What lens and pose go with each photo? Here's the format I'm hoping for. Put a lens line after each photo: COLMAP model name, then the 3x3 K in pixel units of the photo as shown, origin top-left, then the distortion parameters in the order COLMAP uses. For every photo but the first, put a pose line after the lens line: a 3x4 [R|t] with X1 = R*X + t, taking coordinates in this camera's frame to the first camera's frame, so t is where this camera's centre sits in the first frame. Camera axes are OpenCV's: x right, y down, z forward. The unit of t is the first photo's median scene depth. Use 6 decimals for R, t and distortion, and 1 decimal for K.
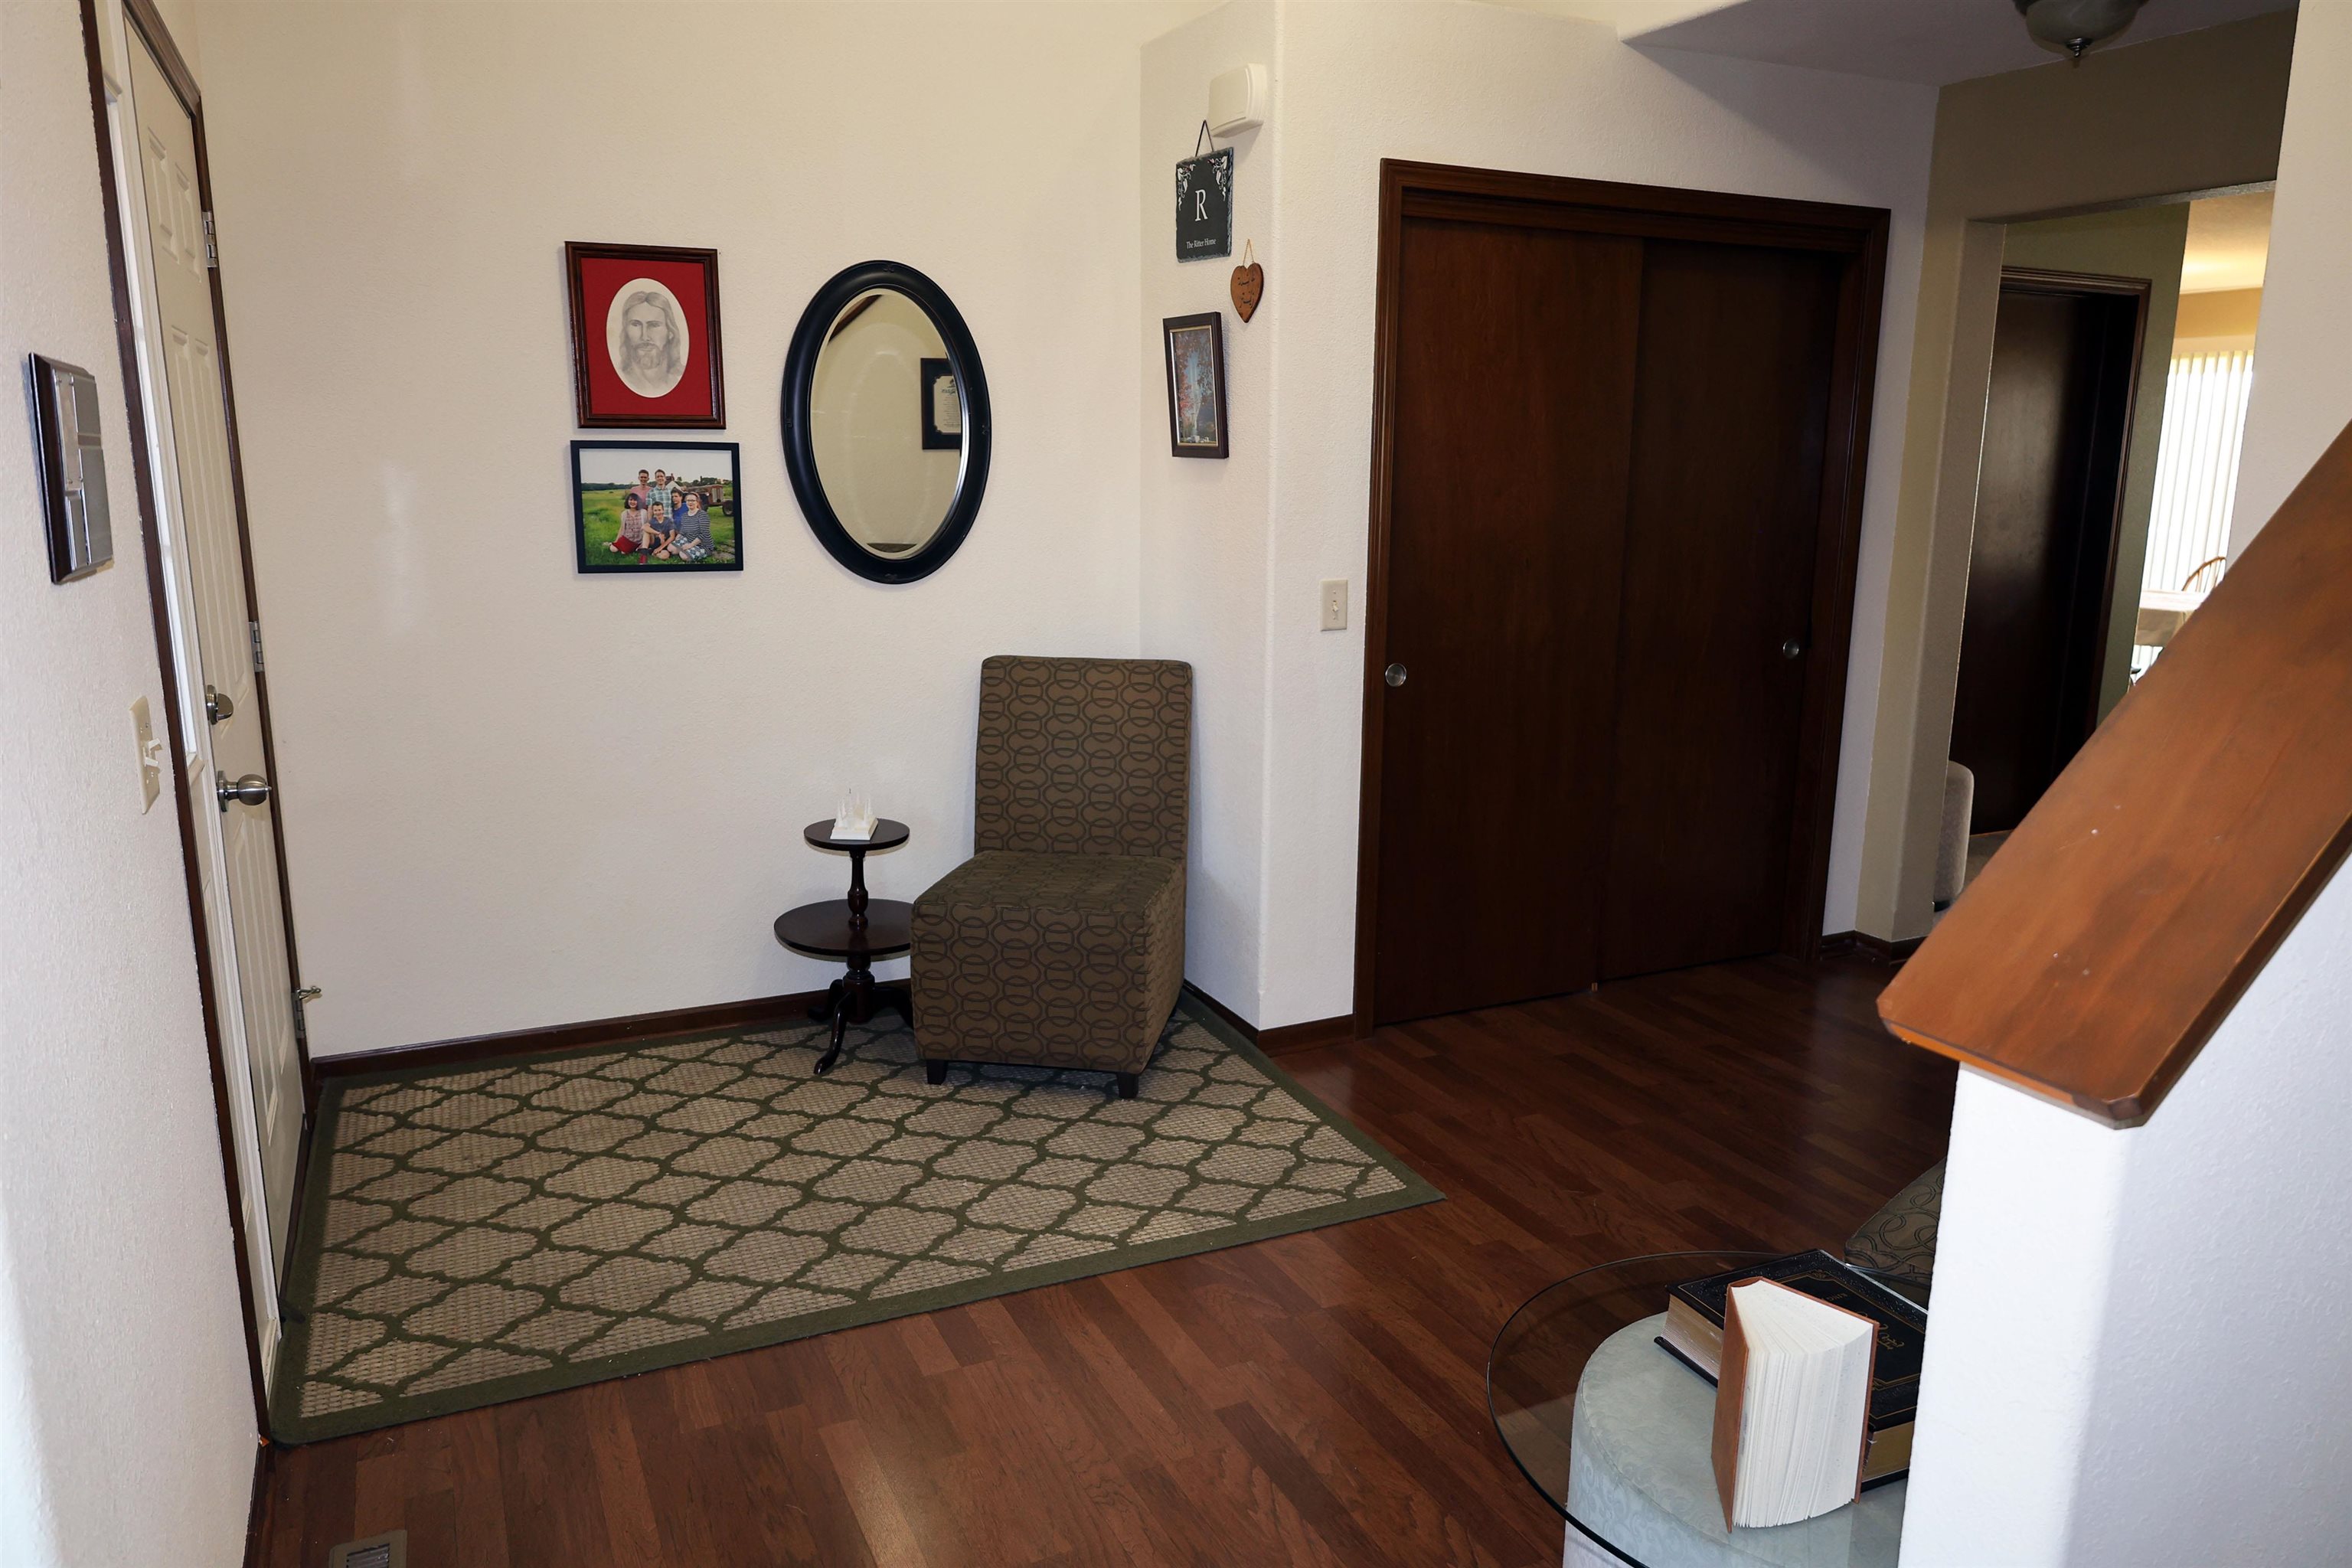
lens RADIAL K [[1603.0, 0, 1171.7], [0, 1603.0, 793.8], [0, 0, 1]] dist [-0.001302, 0.000578]
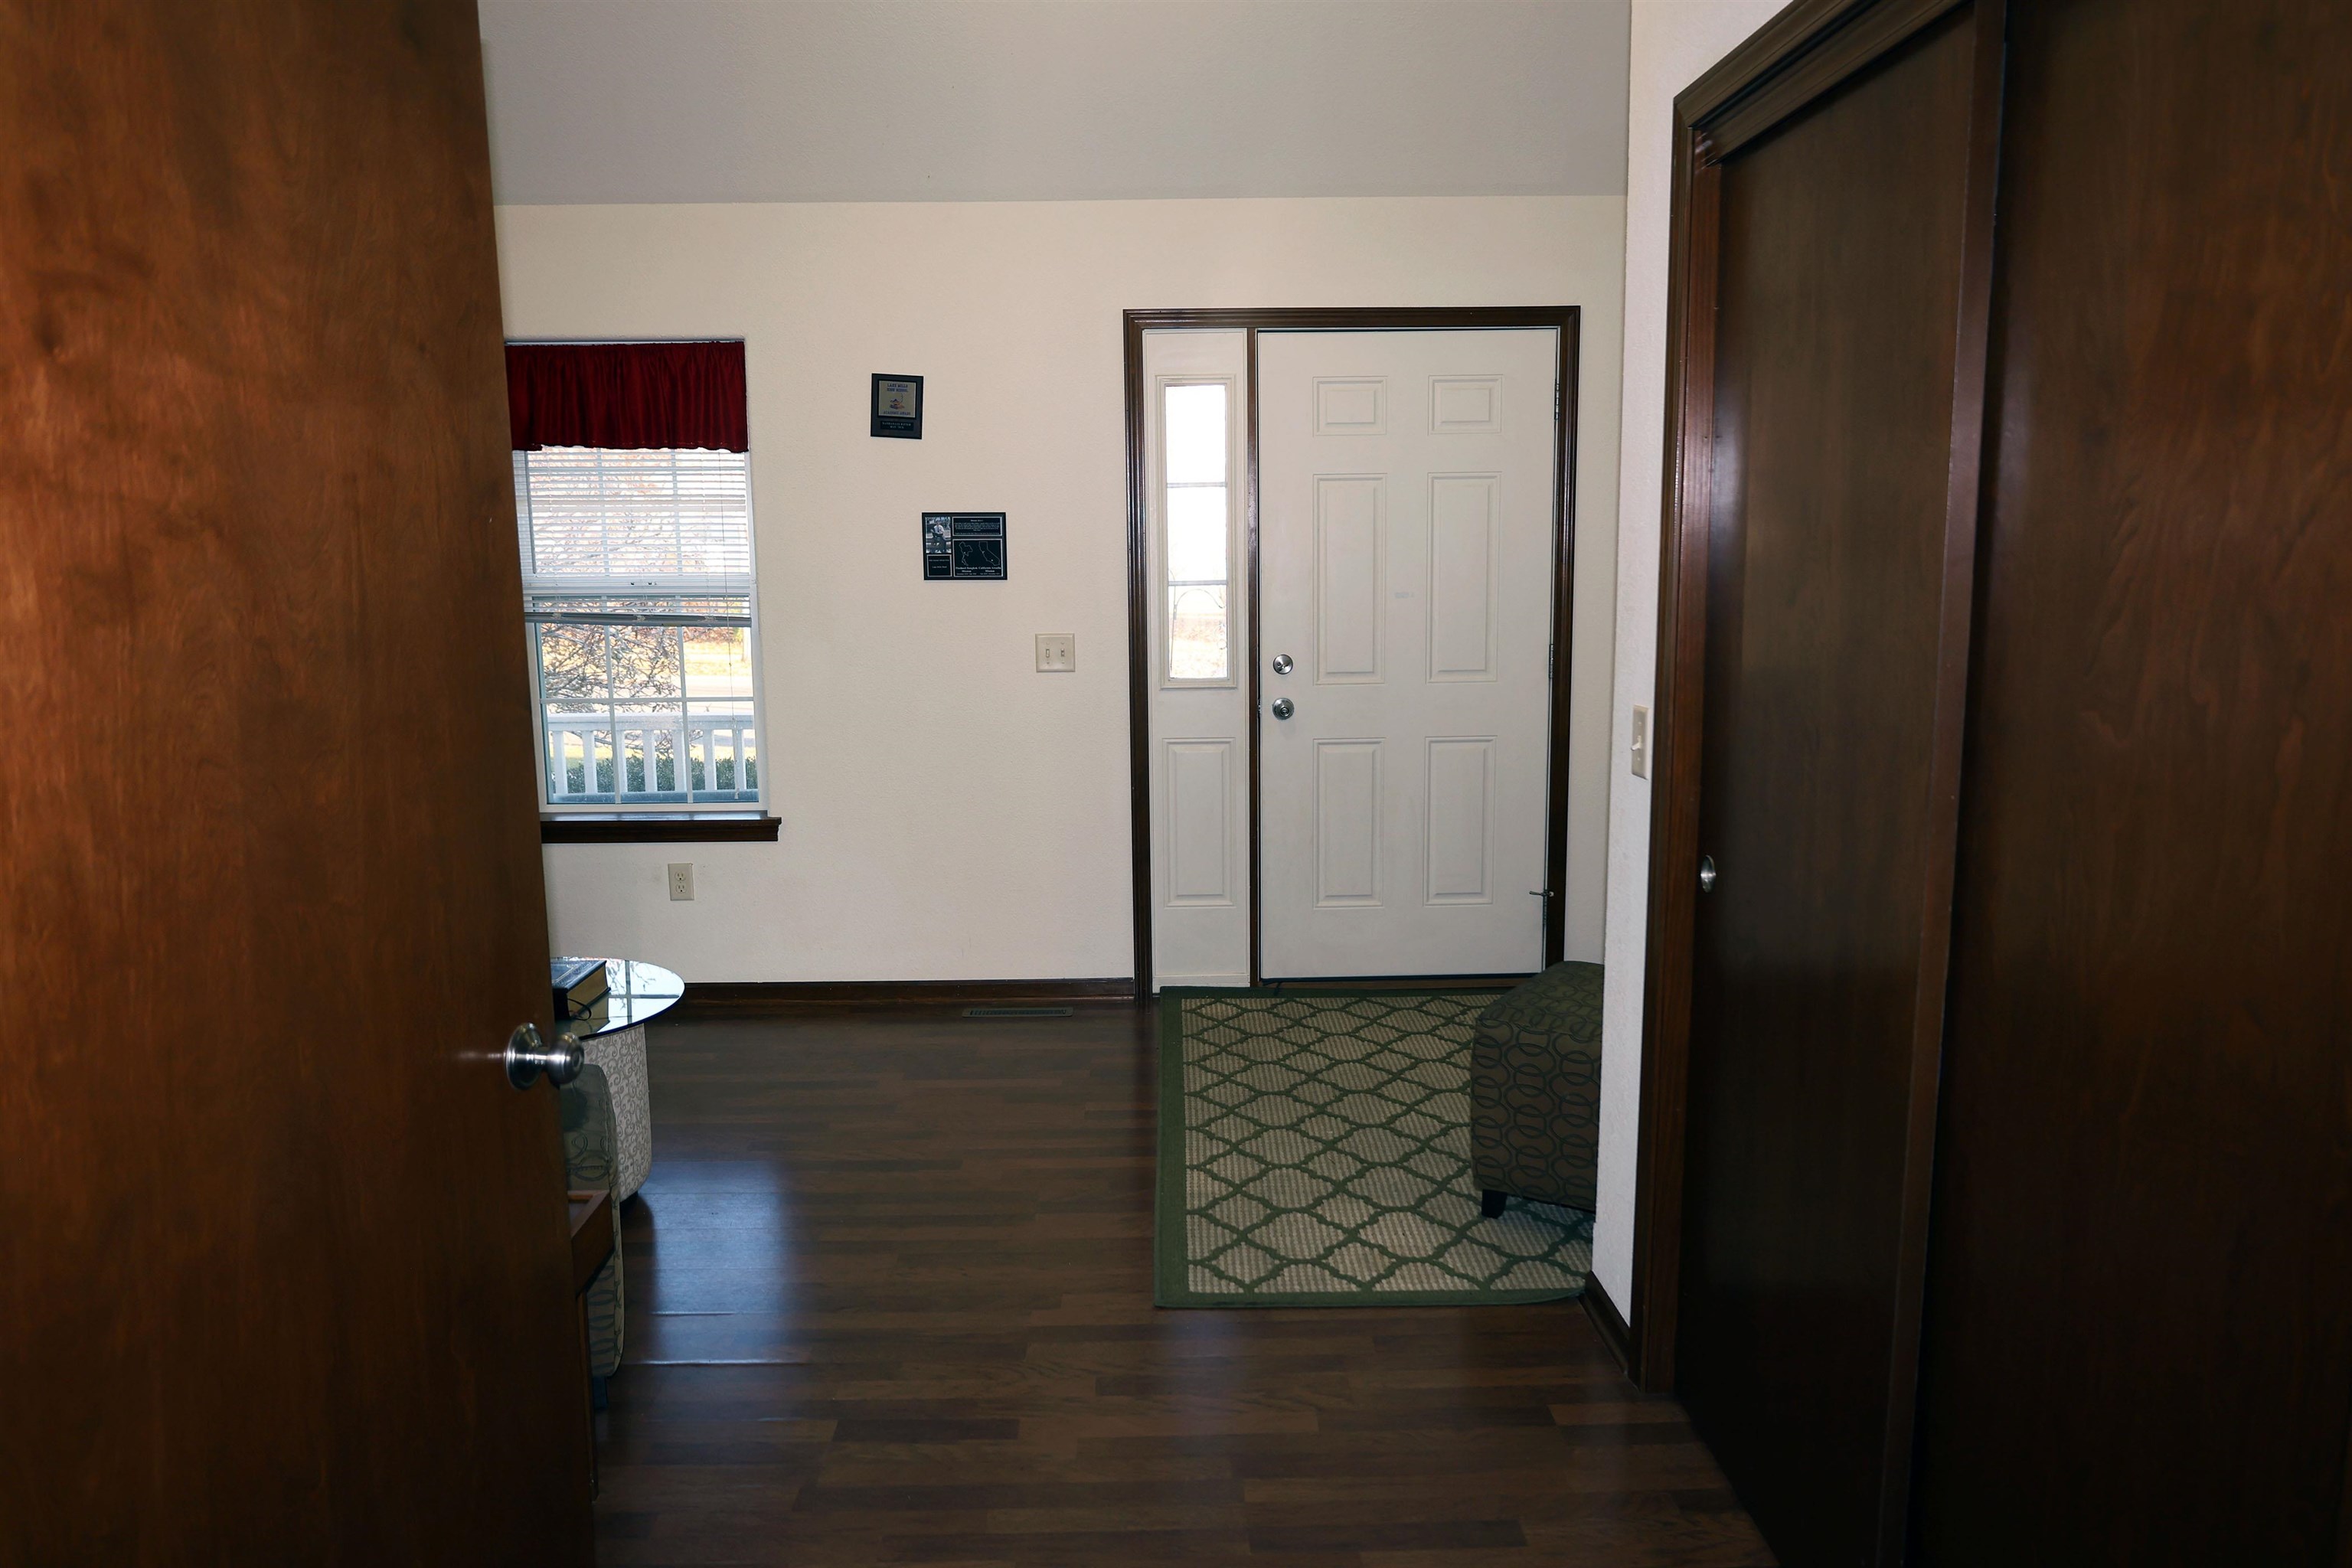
lens RADIAL K [[1603.0, 0, 1170.5], [0, 1603.0, 789.0], [0, 0, 1]] dist [-0.001302, 0.000578]
pose [[-0.414096, 0.137824, -0.899738, 0.901615], [-0.181811, 0.956027, 0.230123, -0.241144], [0.891891, 0.258875, -0.370829, 1.175822]]
